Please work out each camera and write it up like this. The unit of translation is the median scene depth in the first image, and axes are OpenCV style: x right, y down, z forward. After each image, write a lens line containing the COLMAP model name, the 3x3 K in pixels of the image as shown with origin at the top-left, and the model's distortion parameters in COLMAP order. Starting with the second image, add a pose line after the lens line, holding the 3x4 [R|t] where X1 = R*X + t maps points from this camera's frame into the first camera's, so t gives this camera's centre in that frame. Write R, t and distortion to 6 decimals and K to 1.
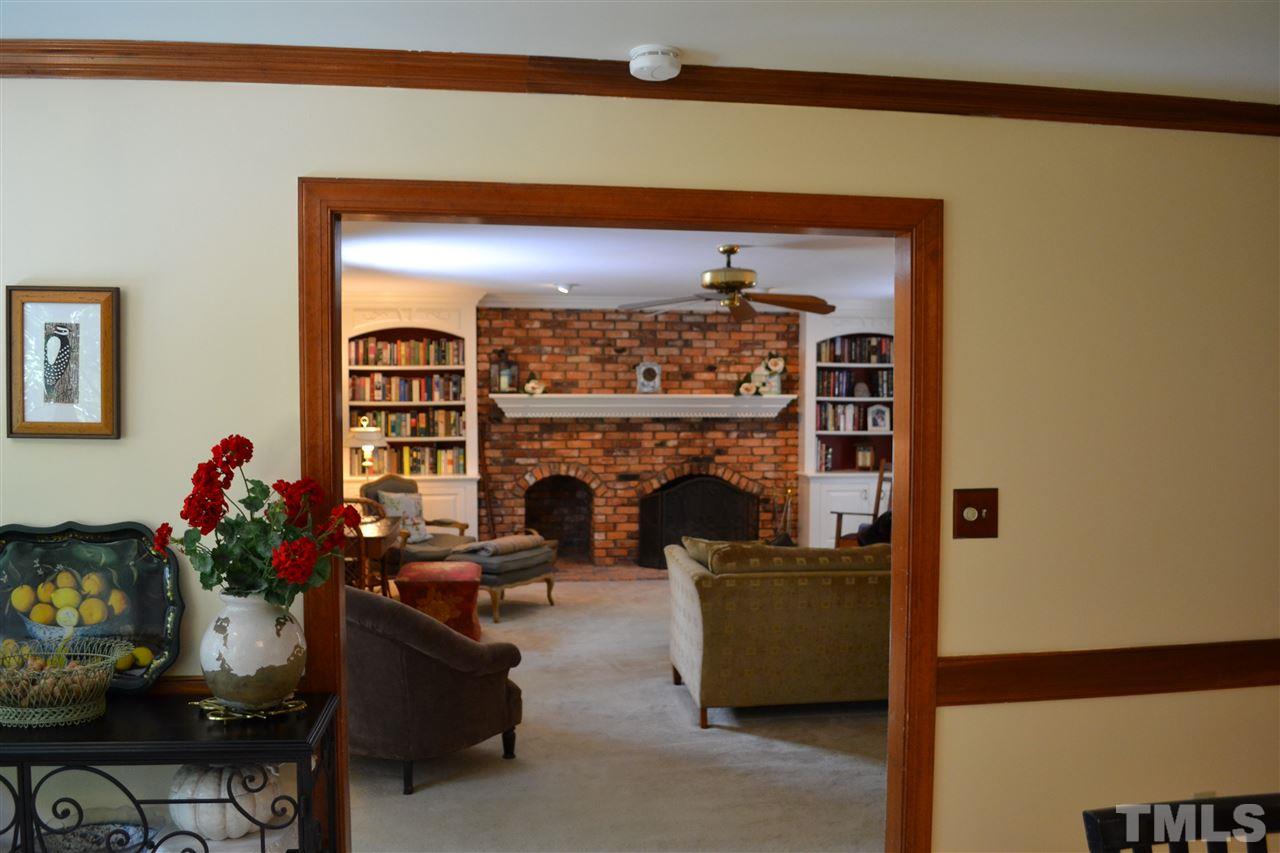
lens RADIAL K [[1023.4, 0, 629.7], [0, 1023.4, 427.6], [0, 0, 1]] dist [-0.070432, 0.005489]
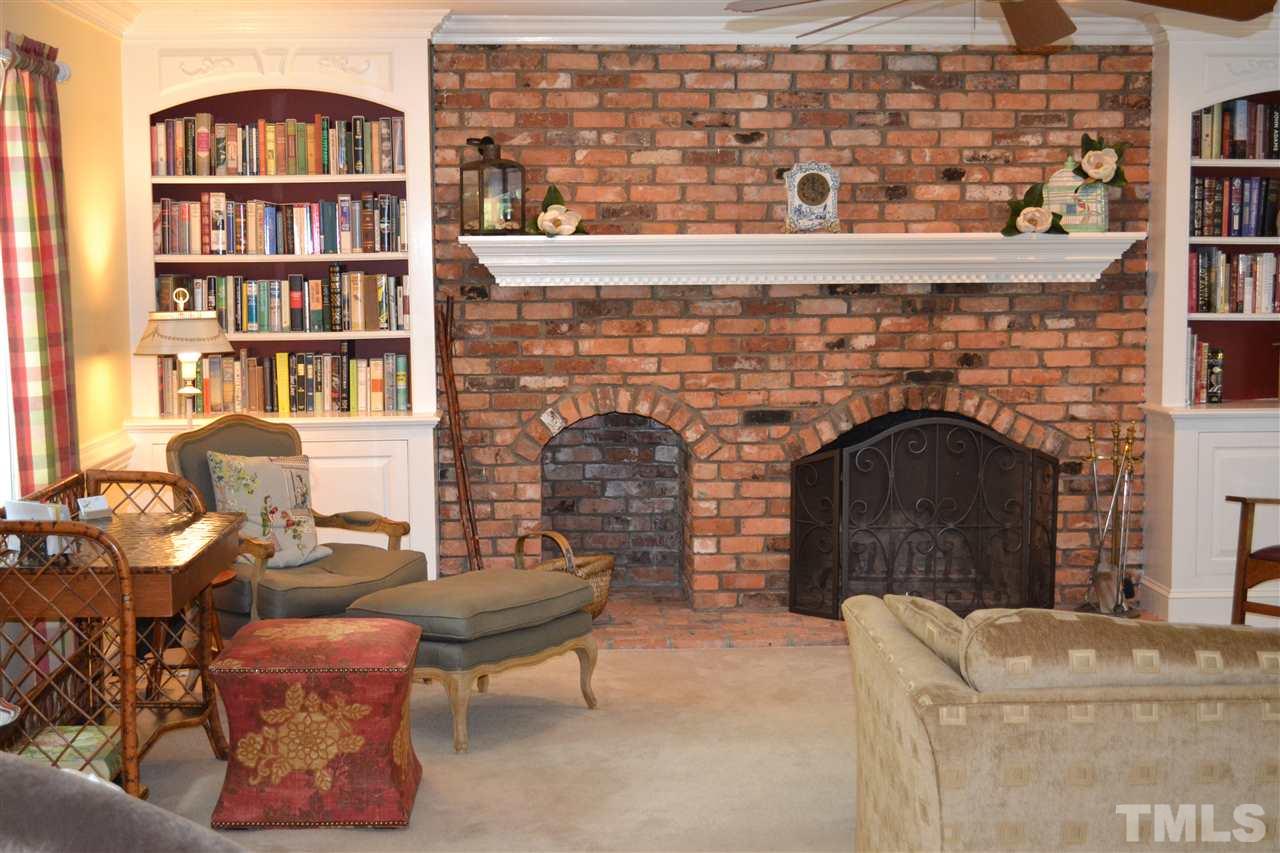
lens RADIAL K [[1023.4, 0, 744.6], [0, 1023.4, 396.3], [0, 0, 1]] dist [-0.070432, 0.005489]
pose [[0.997571, -0.001357, -0.069650, 0.020455], [0.005474, 0.998246, 0.058954, 0.012514], [0.069448, -0.059192, 0.995828, 0.550243]]
